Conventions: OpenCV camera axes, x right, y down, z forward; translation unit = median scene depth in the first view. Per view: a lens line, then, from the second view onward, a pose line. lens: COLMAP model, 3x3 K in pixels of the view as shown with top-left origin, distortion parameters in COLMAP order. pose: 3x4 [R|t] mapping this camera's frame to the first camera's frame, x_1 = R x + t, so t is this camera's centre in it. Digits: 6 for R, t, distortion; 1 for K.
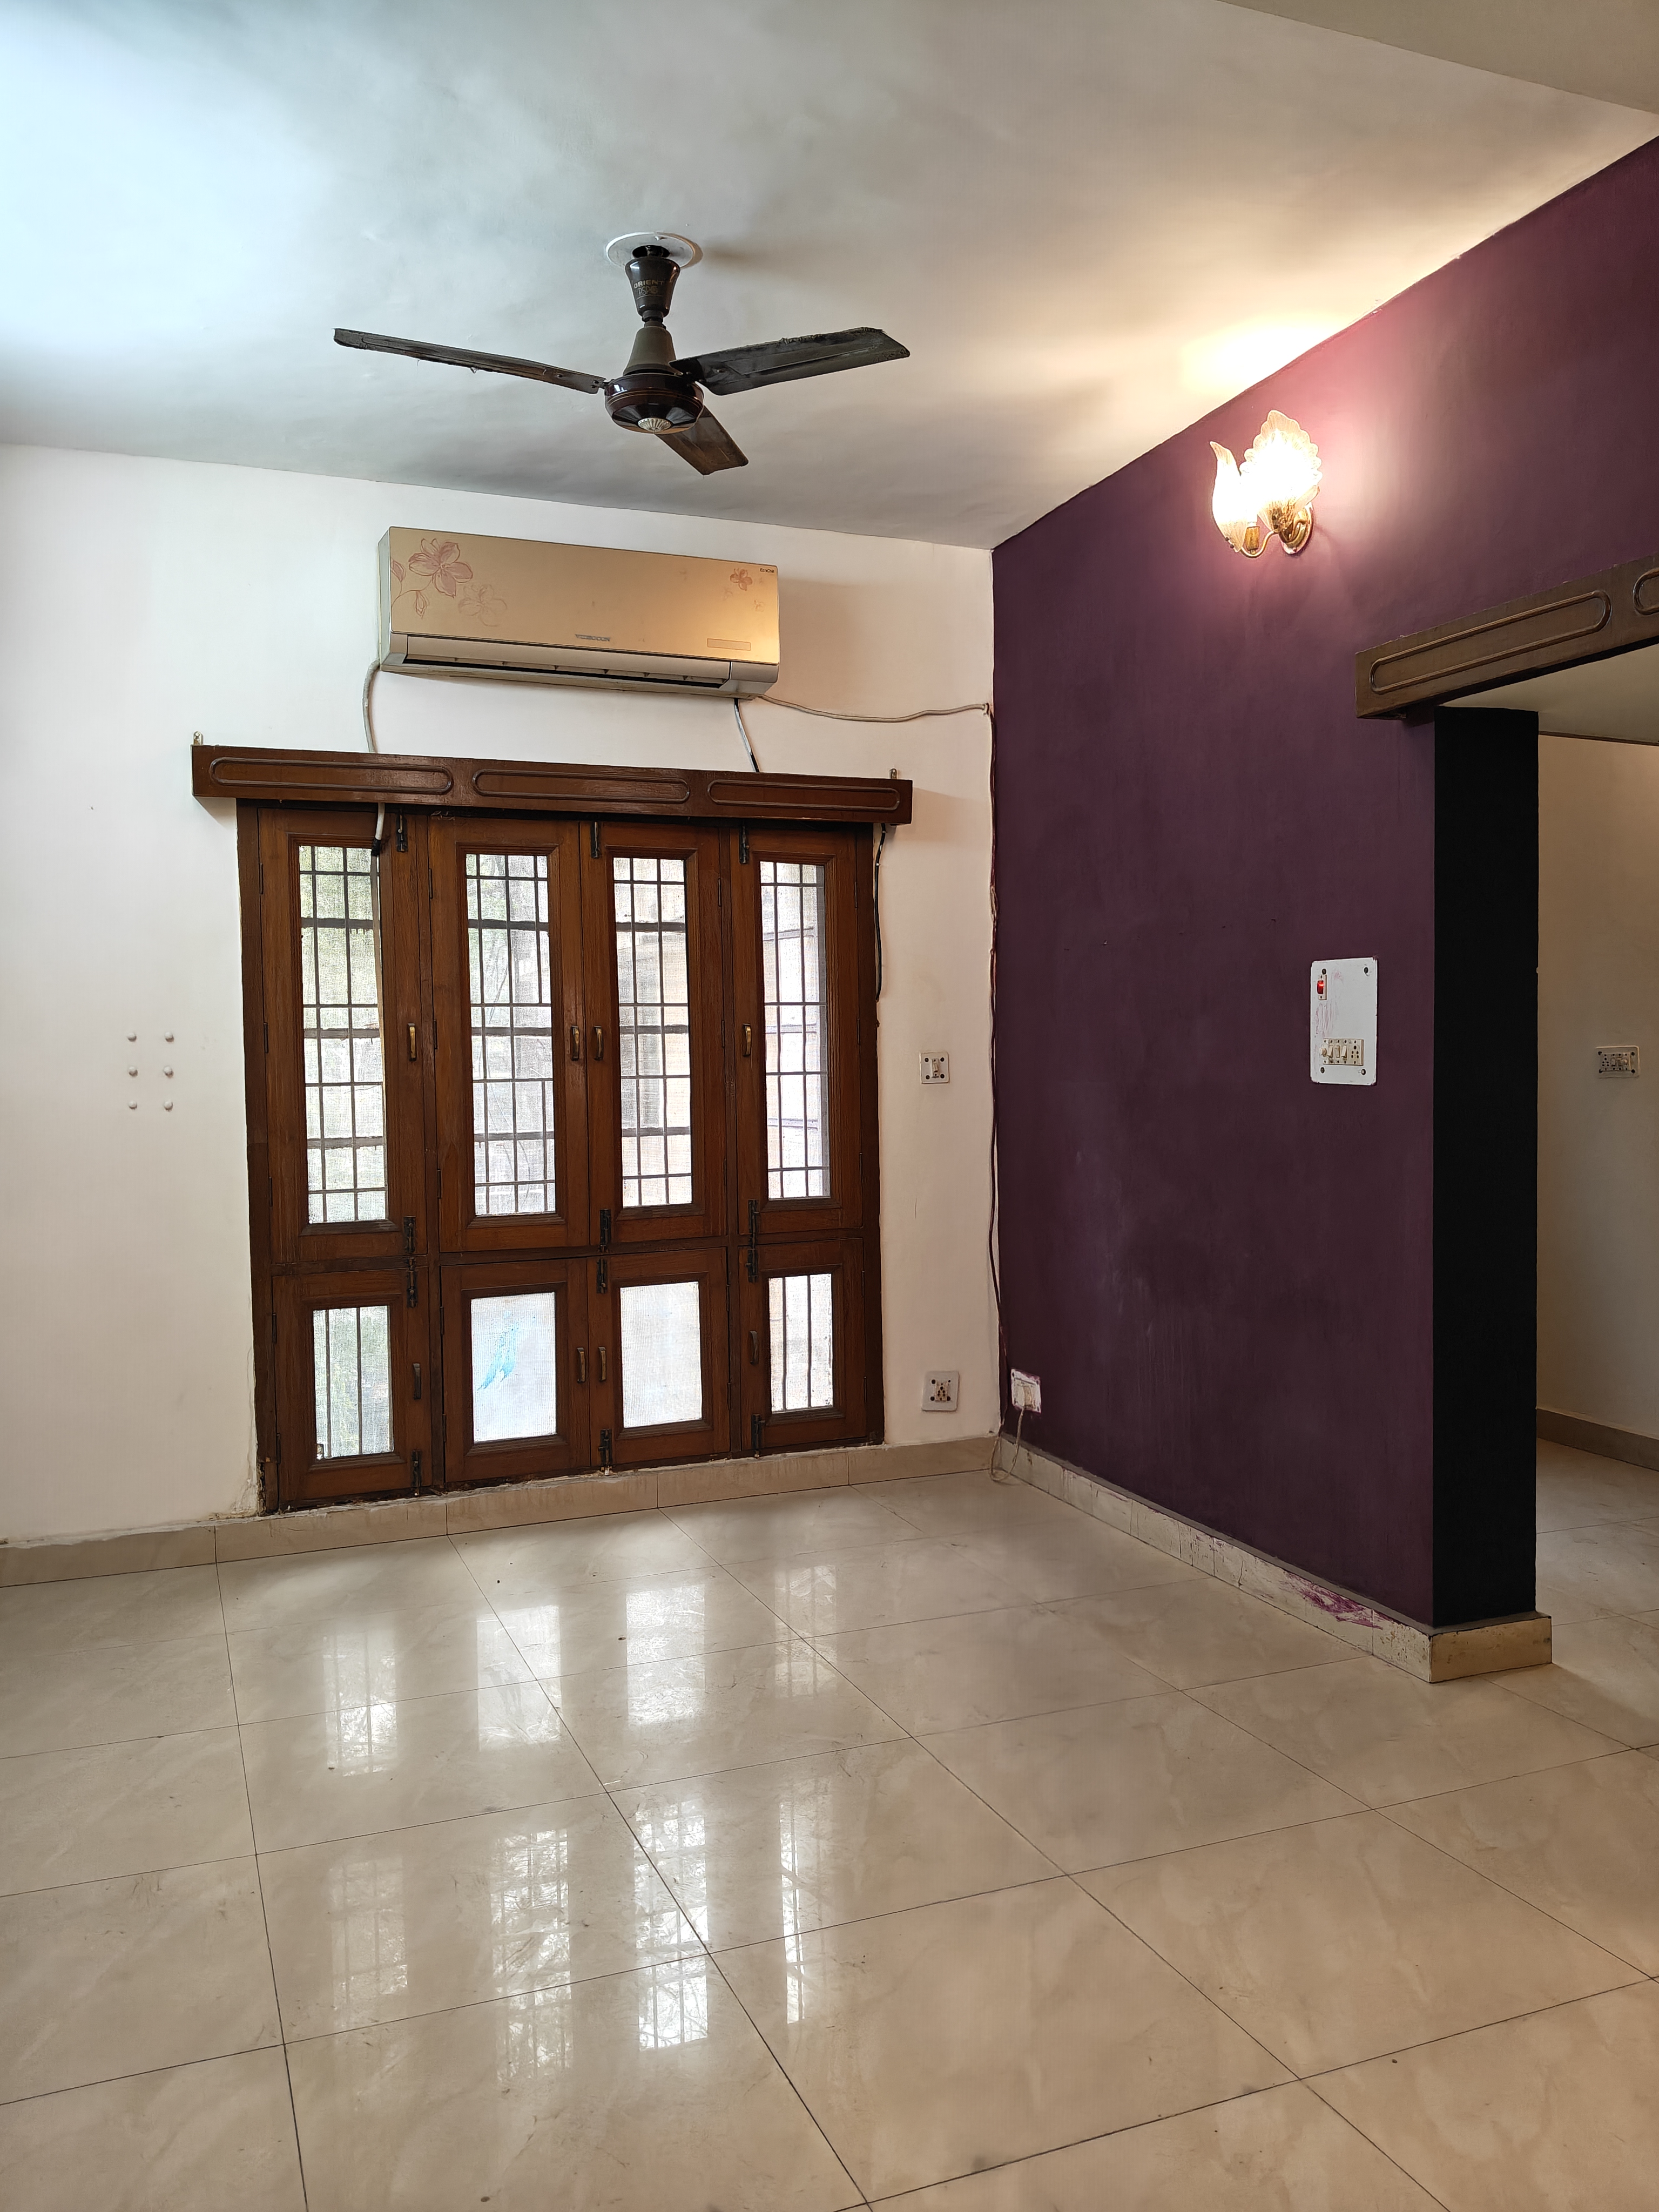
lens RADIAL K [[1720.6, 0, 888.0], [0, 1720.6, 1089.9], [0, 0, 1]] dist [0.067394, -0.111483]
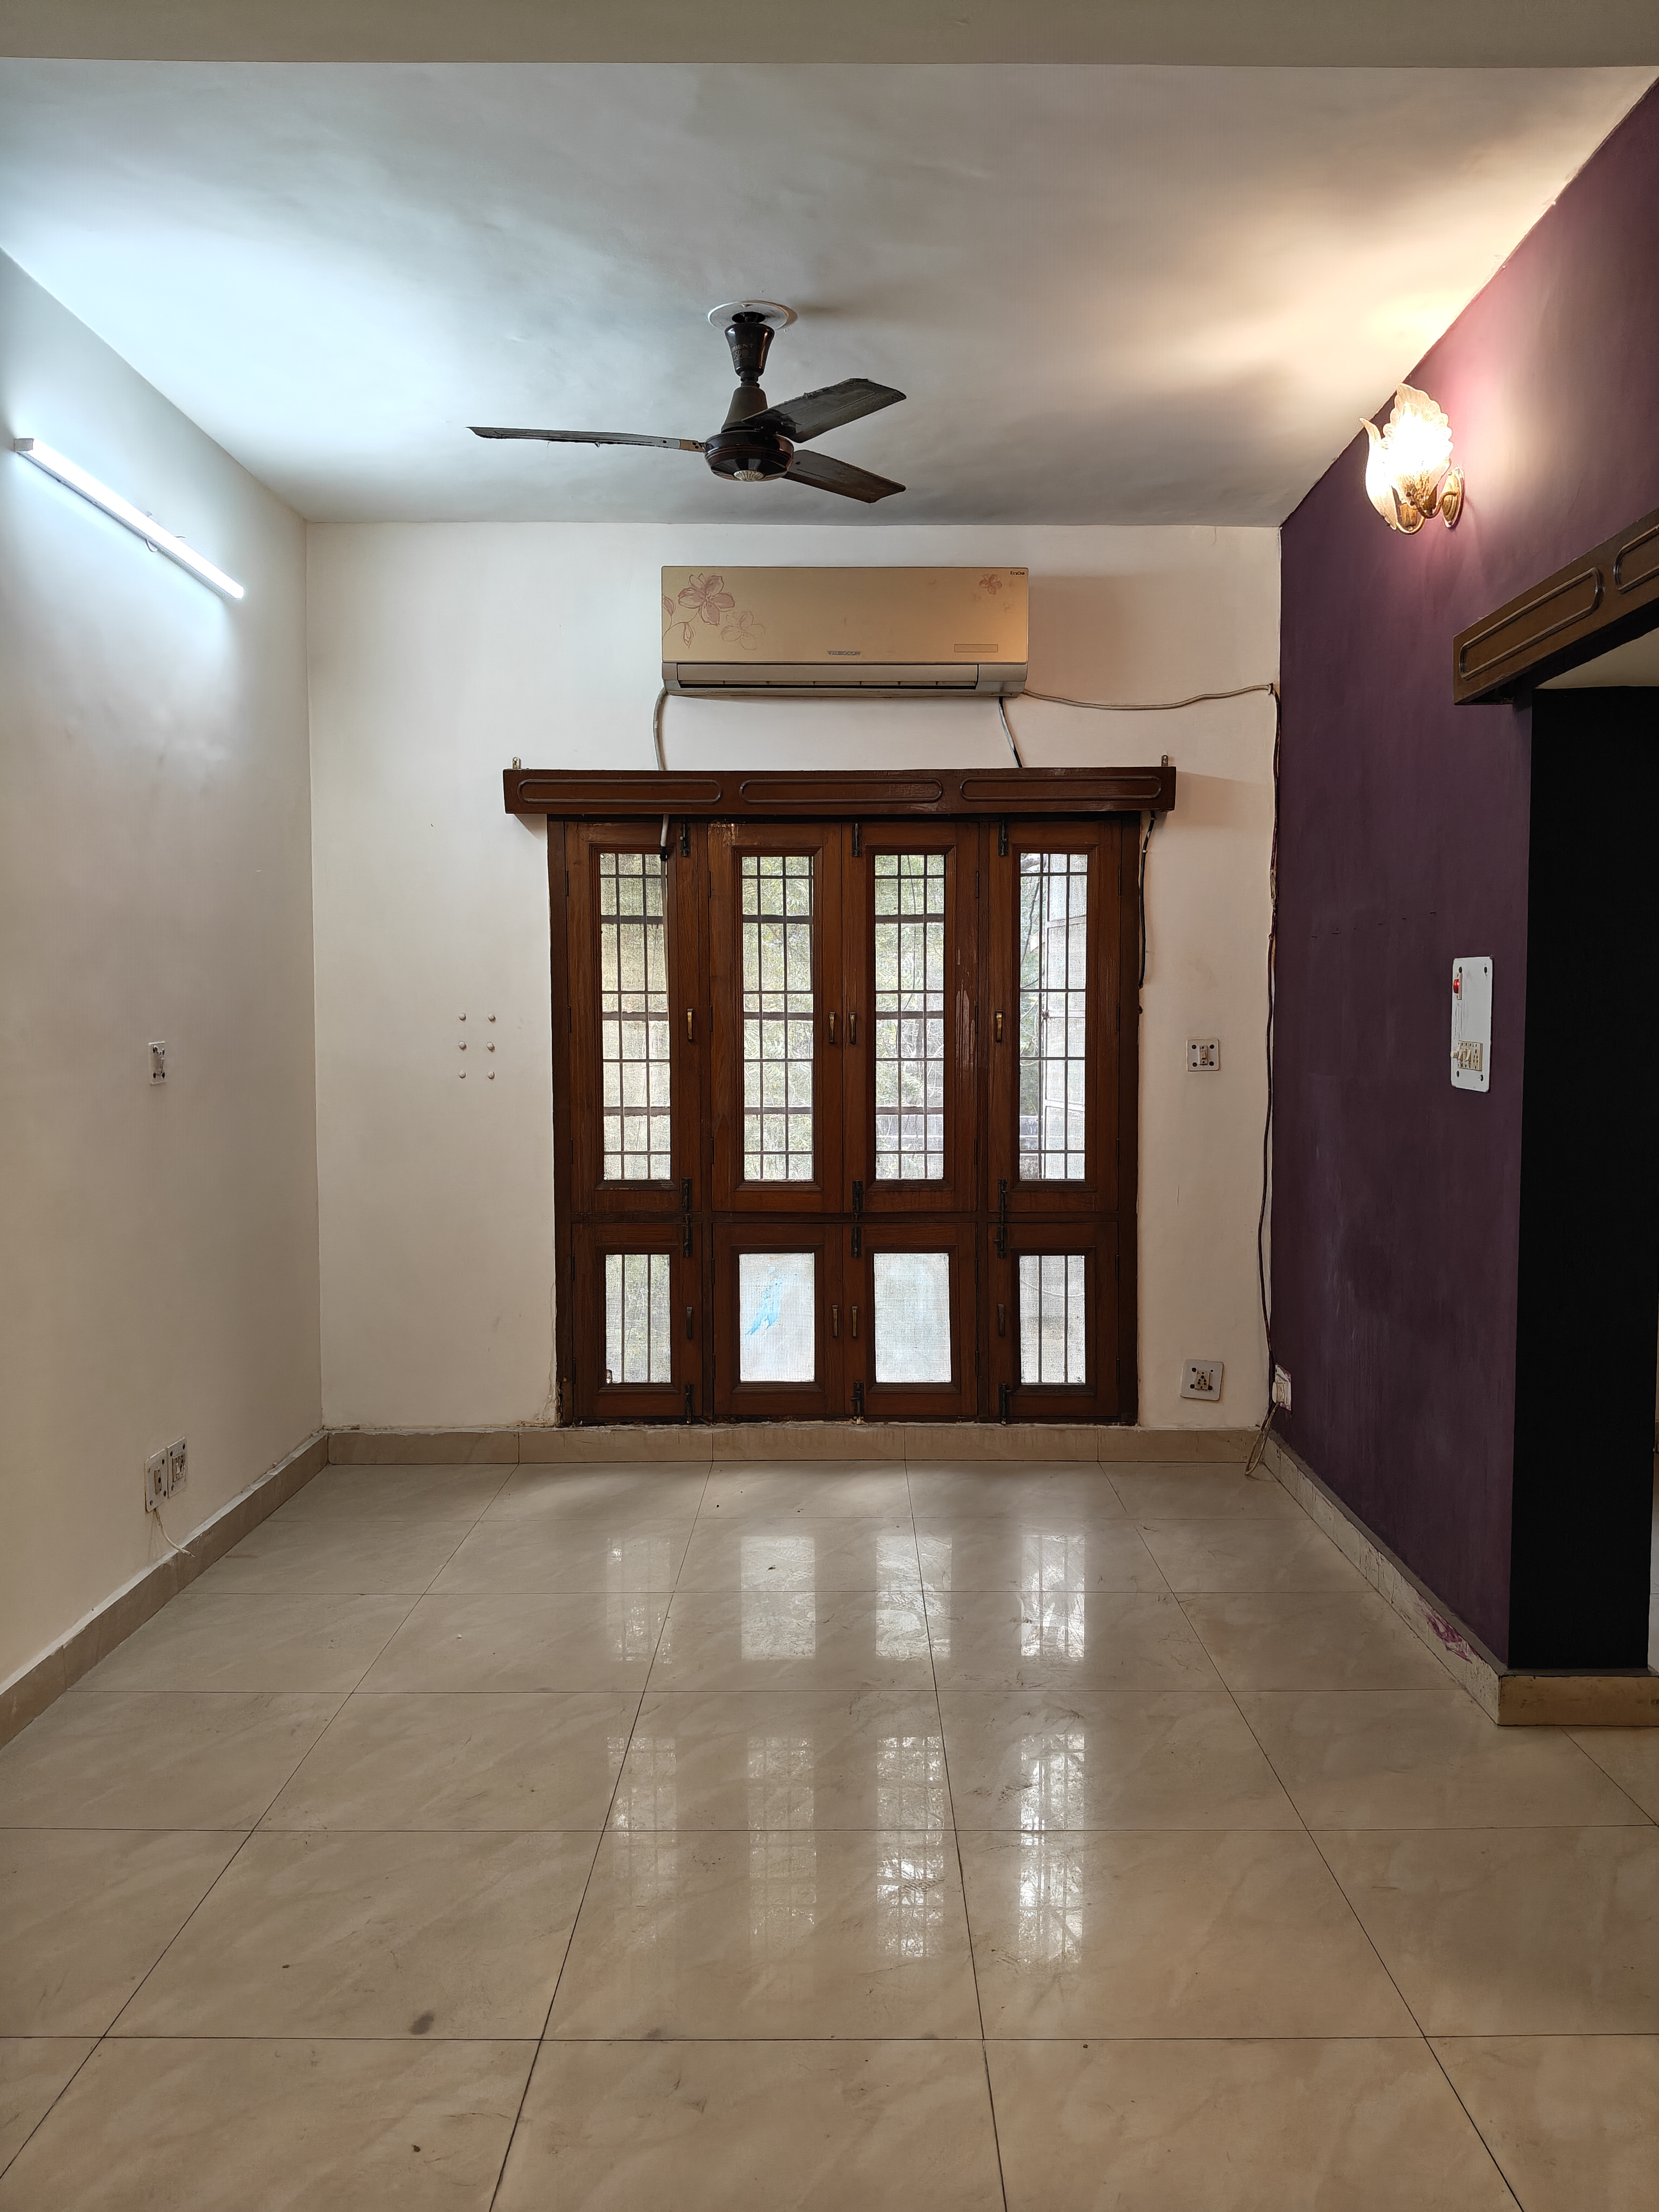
lens RADIAL K [[1720.6, 0, 865.0], [0, 1720.6, 1093.5], [0, 0, 1]] dist [0.067394, -0.111483]
pose [[0.928976, 0.031175, -0.368824, 0.247233], [-0.022644, 0.999367, 0.027438, -0.015911], [0.369446, -0.017138, 0.929094, -0.002090]]
